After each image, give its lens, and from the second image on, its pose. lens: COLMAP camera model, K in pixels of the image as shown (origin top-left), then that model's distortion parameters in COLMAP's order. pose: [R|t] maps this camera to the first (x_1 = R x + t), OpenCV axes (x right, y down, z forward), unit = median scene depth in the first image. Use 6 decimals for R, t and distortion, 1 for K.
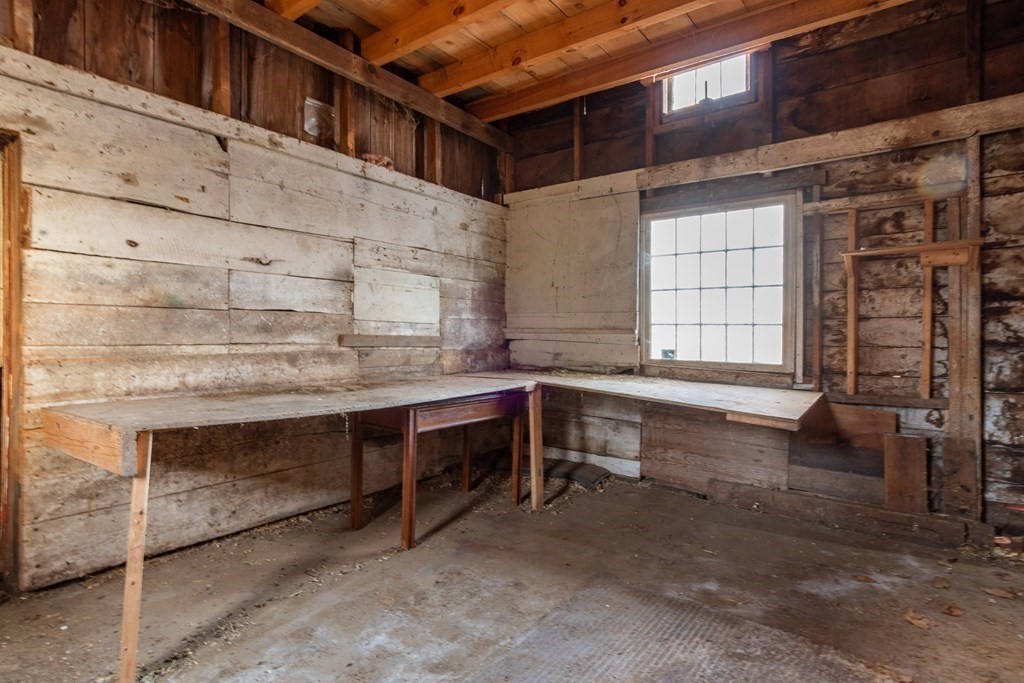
lens RADIAL K [[543.4, 0, 512.0], [0, 543.4, 341.5], [0, 0, 1]] dist [0.002141, 0.000435]
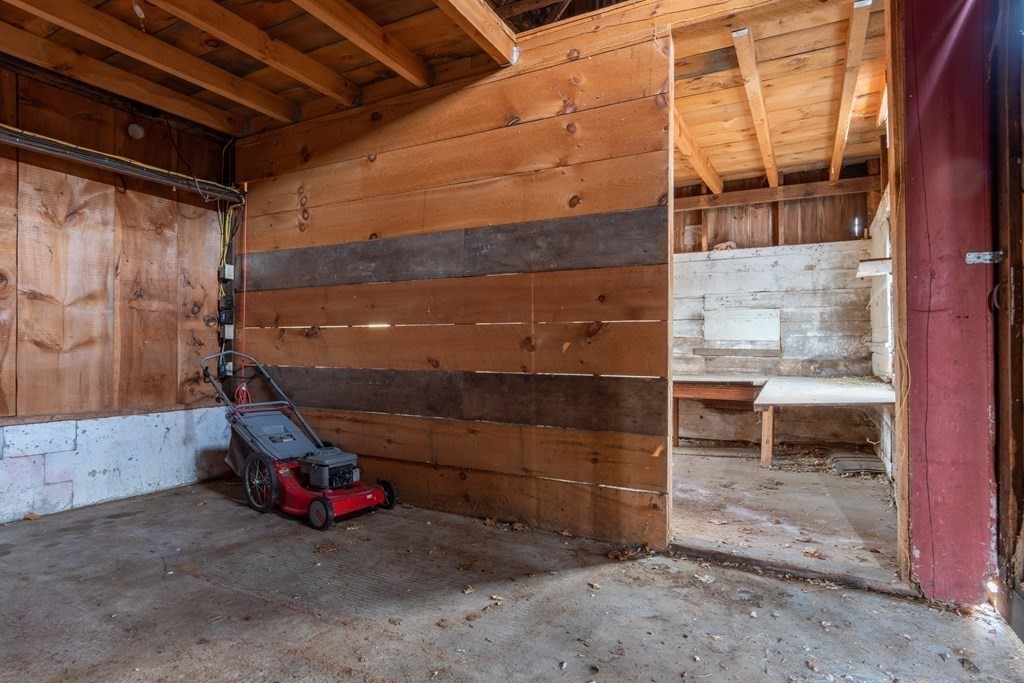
lens RADIAL K [[543.4, 0, 512.0], [0, 543.4, 341.5], [0, 0, 1]] dist [0.002141, 0.000435]
pose [[0.161380, -0.018939, -0.986711, 1.254074], [-0.012737, 0.999693, -0.021271, 0.009947], [0.986810, 0.016000, 0.161089, 0.070176]]
